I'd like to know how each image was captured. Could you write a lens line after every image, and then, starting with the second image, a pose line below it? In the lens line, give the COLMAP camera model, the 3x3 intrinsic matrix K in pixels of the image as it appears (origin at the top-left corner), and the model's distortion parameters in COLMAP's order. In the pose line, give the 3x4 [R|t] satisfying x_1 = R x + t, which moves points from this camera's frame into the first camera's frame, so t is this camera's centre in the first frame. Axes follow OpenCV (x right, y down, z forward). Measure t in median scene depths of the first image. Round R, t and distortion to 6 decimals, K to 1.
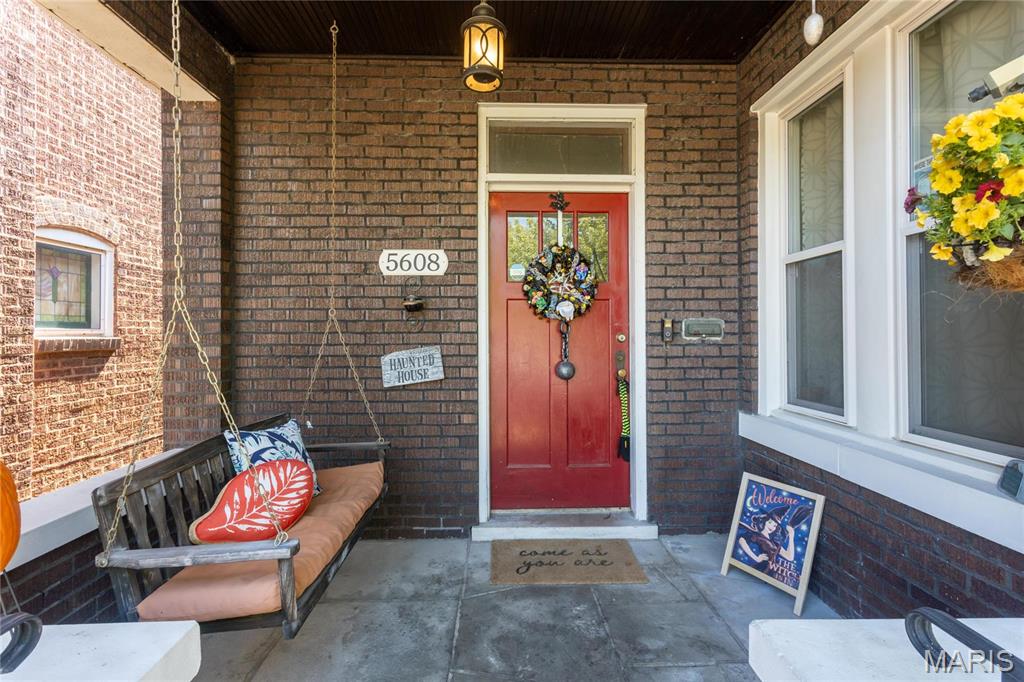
lens RADIAL K [[478.8, 0, 511.5], [0, 478.8, 332.6], [0, 0, 1]] dist [-0.000196, 0.001304]
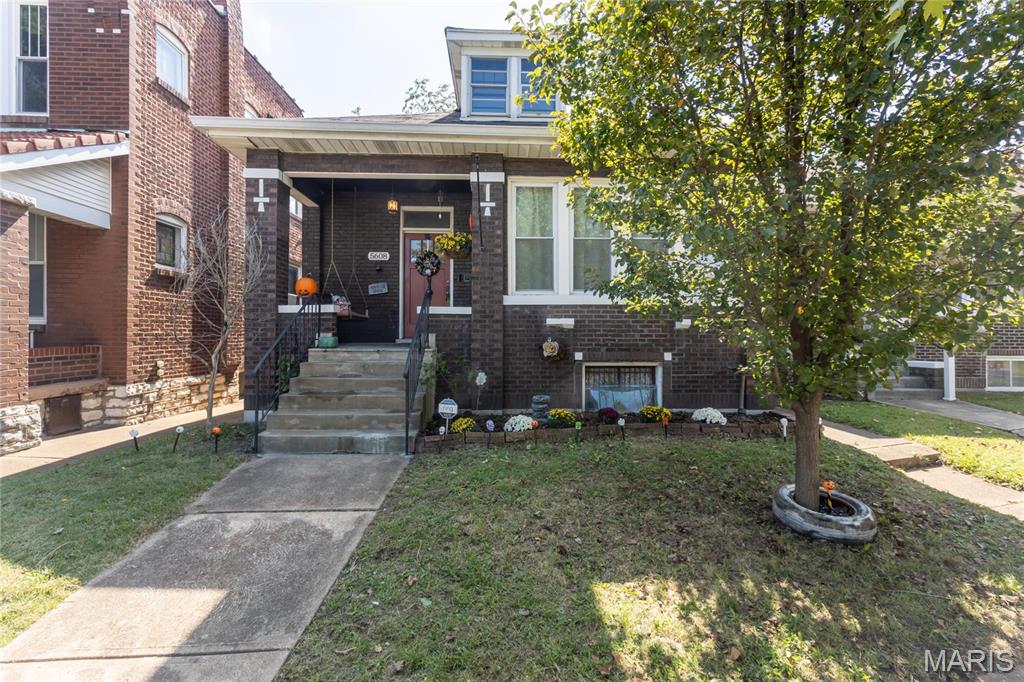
lens RADIAL K [[478.8, 0, 511.5], [0, 478.8, 332.6], [0, 0, 1]] dist [-0.000196, 0.001304]
pose [[0.999953, 0.007720, 0.005811, 0.657634], [-0.007715, 0.999970, -0.000935, 0.354934], [-0.005818, 0.000890, 0.999983, -2.170079]]
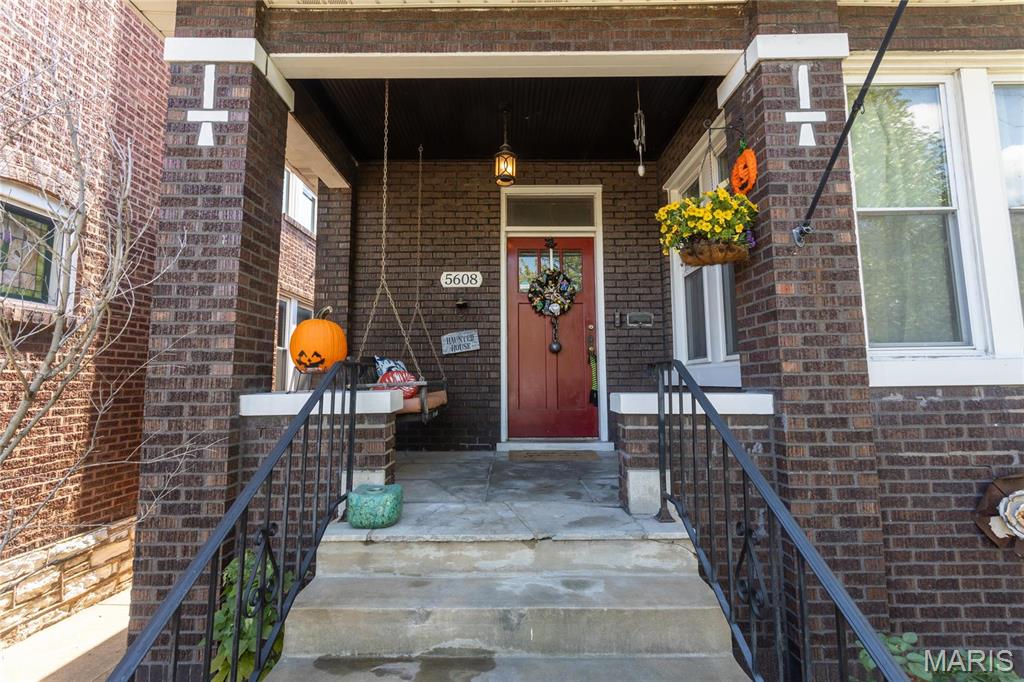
lens RADIAL K [[478.8, 0, 511.5], [0, 478.8, 332.6], [0, 0, 1]] dist [-0.000196, 0.001304]
pose [[0.999606, -0.004254, -0.027758, 0.012633], [0.001482, 0.995075, -0.099116, 0.196896], [0.028043, 0.099035, 0.994689, -0.610151]]
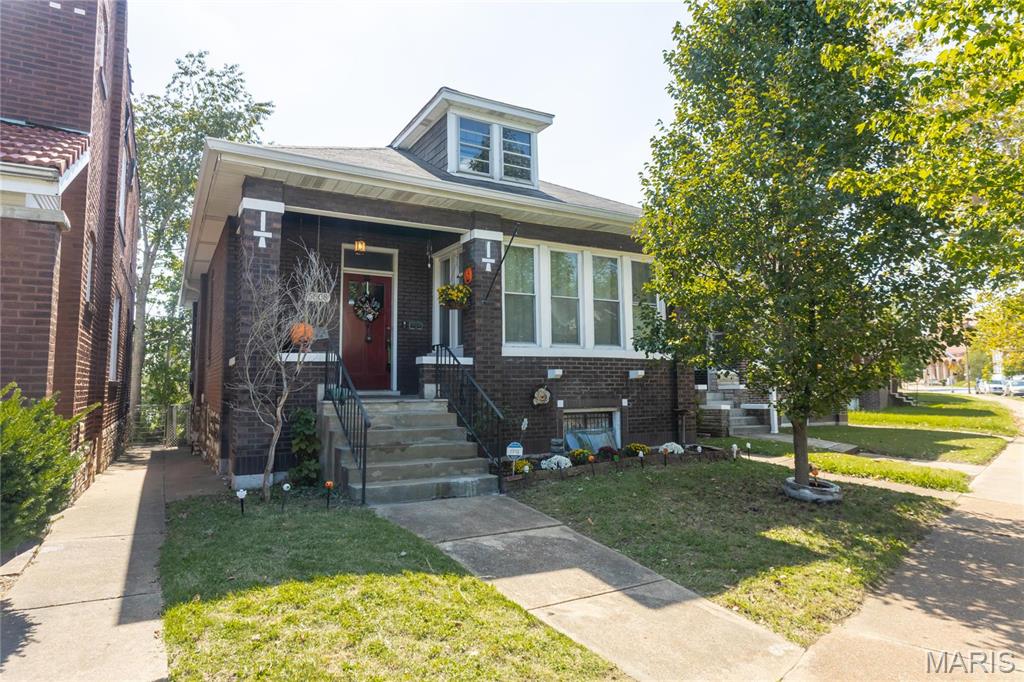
lens RADIAL K [[620.9, 0, 510.2], [0, 620.9, 330.1], [0, 0, 1]] dist [0.002907, -0.001059]
pose [[0.882668, 0.041935, 0.468122, -0.895077], [0.001087, 0.995827, -0.091257, 0.376312], [-0.469995, 0.081058, 0.878939, -2.685794]]
